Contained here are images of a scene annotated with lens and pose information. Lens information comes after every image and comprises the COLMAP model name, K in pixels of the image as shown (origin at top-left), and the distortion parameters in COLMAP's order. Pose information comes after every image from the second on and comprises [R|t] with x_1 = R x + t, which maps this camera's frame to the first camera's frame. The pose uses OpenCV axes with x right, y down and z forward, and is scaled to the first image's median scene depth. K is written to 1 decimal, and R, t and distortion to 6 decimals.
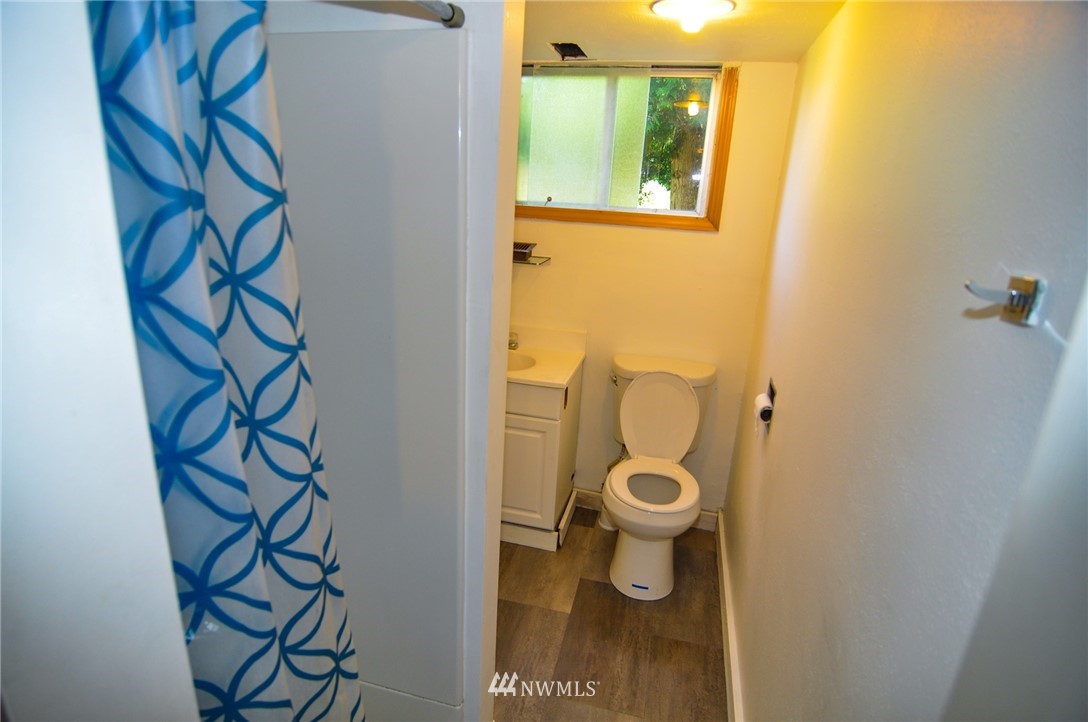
lens RADIAL K [[578.8, 0, 542.0], [0, 578.8, 360.2], [0, 0, 1]] dist [-0.007628, -0.001245]
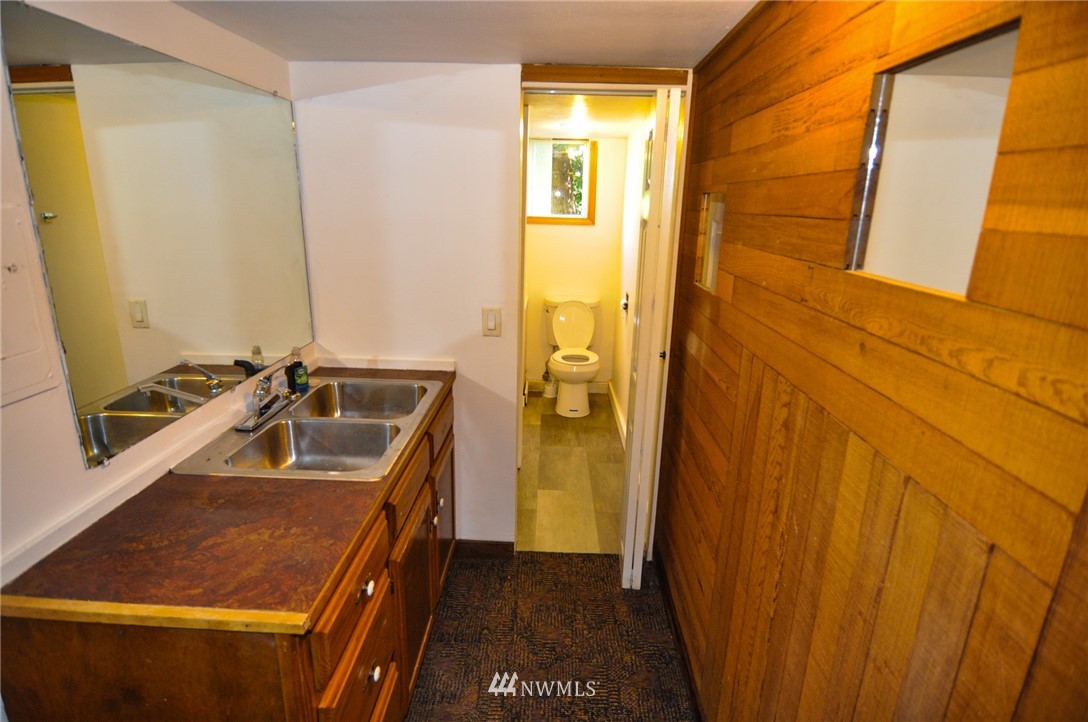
lens RADIAL K [[578.8, 0, 542.8], [0, 578.8, 363.2], [0, 0, 1]] dist [-0.007628, -0.001245]
pose [[0.974109, -0.090104, 0.207347, -0.301133], [0.093505, 0.995597, -0.006641, 0.230405], [-0.205836, 0.025857, 0.978245, -0.825562]]
